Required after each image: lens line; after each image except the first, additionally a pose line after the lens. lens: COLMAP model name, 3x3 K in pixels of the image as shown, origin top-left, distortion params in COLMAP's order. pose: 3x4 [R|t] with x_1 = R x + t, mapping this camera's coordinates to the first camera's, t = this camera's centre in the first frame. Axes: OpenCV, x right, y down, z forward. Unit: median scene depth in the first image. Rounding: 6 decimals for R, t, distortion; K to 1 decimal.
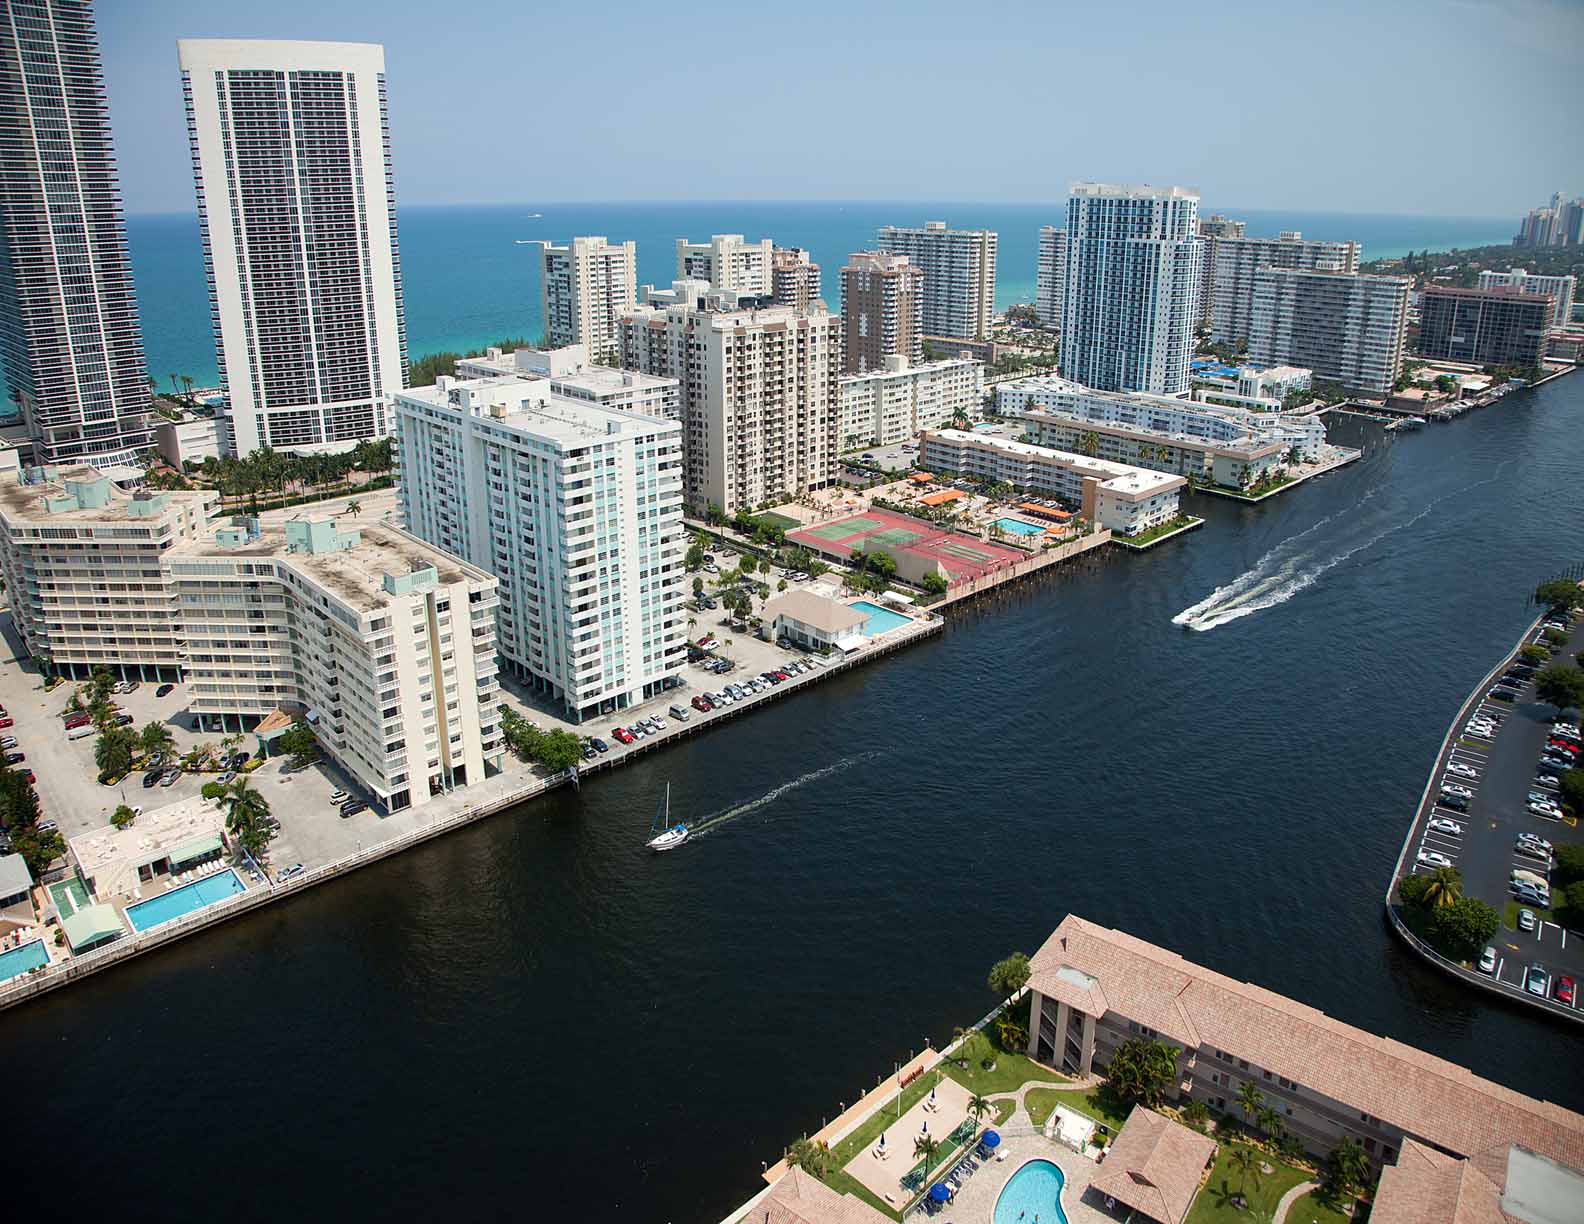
lens RADIAL K [[1114.1, 0, 805.1], [0, 1114.1, 480.8], [0, 0, 1]] dist [-0.097687, 0.039724]
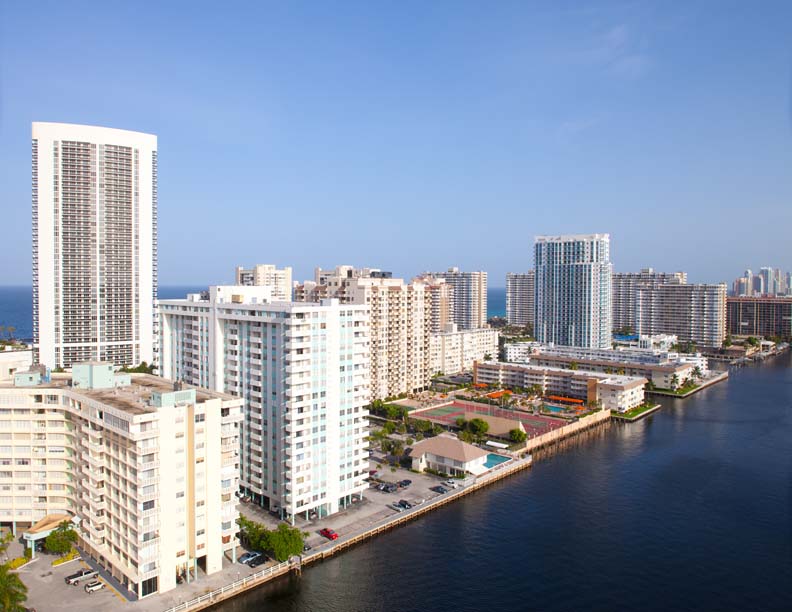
lens RADIAL K [[578.2, 0, 392.4], [0, 578.2, 293.7], [0, 0, 1]] dist [-0.055872, 0.035929]
pose [[0.997777, 0.005811, 0.066387, -0.086144], [0.010570, 0.969779, -0.243757, 0.077158], [-0.065797, 0.243917, 0.967562, 0.179172]]
